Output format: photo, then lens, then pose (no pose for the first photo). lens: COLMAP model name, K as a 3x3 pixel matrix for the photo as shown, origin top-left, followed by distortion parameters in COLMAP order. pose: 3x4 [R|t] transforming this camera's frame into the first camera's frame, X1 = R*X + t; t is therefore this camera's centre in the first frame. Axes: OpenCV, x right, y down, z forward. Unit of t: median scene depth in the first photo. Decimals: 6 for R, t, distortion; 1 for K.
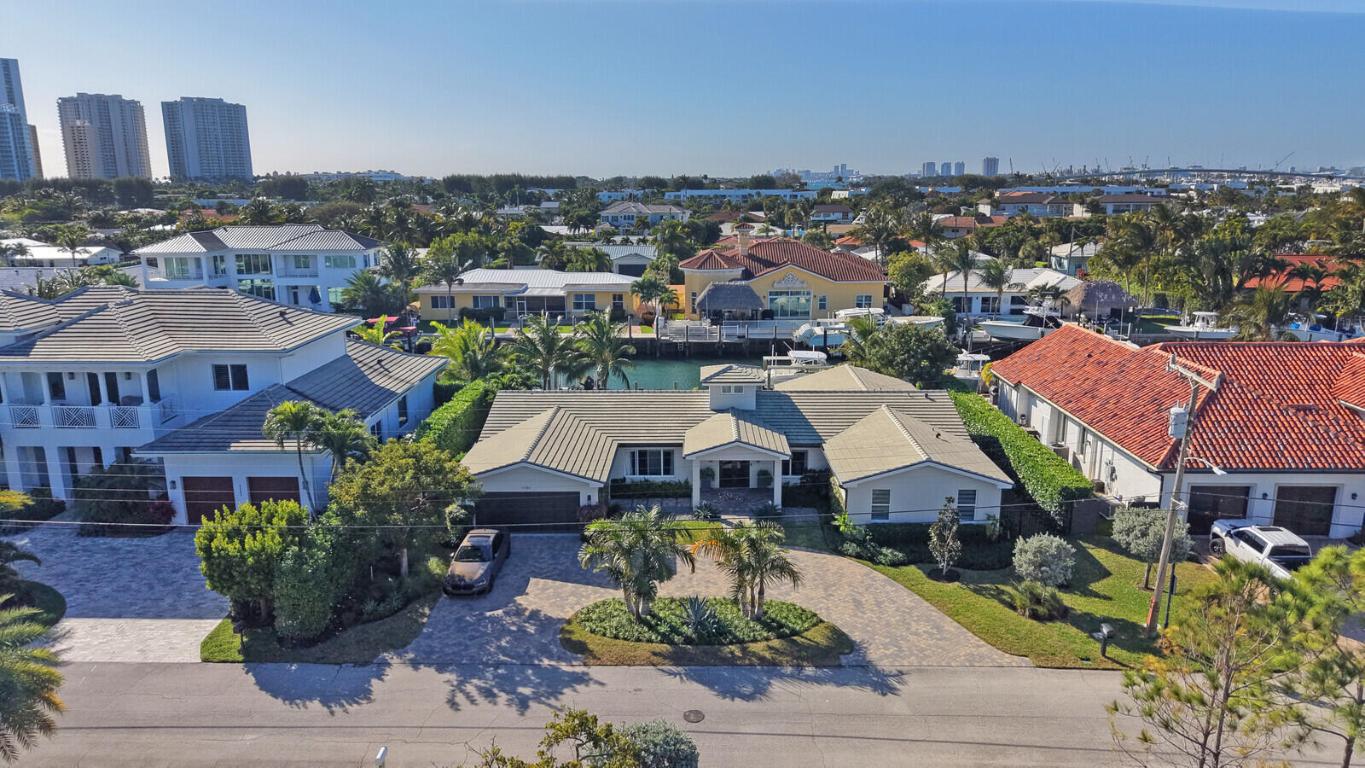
lens RADIAL K [[907.2, 0, 682.5], [0, 907.2, 384.0], [0, 0, 1]] dist [0.031660, -0.030411]
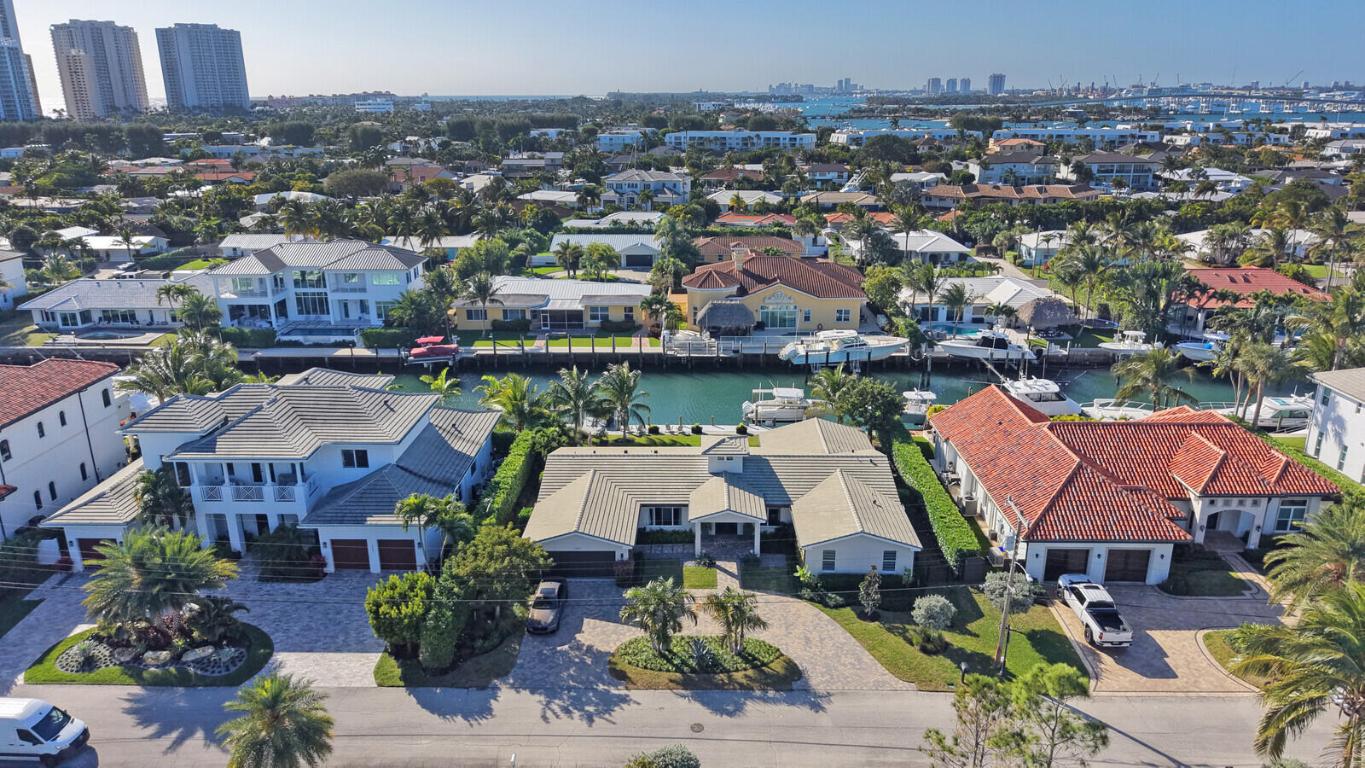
lens RADIAL K [[907.2, 0, 682.5], [0, 907.2, 384.0], [0, 0, 1]] dist [0.031660, -0.030411]
pose [[0.999999, -0.001430, -0.000290, -0.008499], [0.001450, 0.996069, 0.088568, -0.271445], [0.000162, -0.088568, 0.996070, -0.389128]]
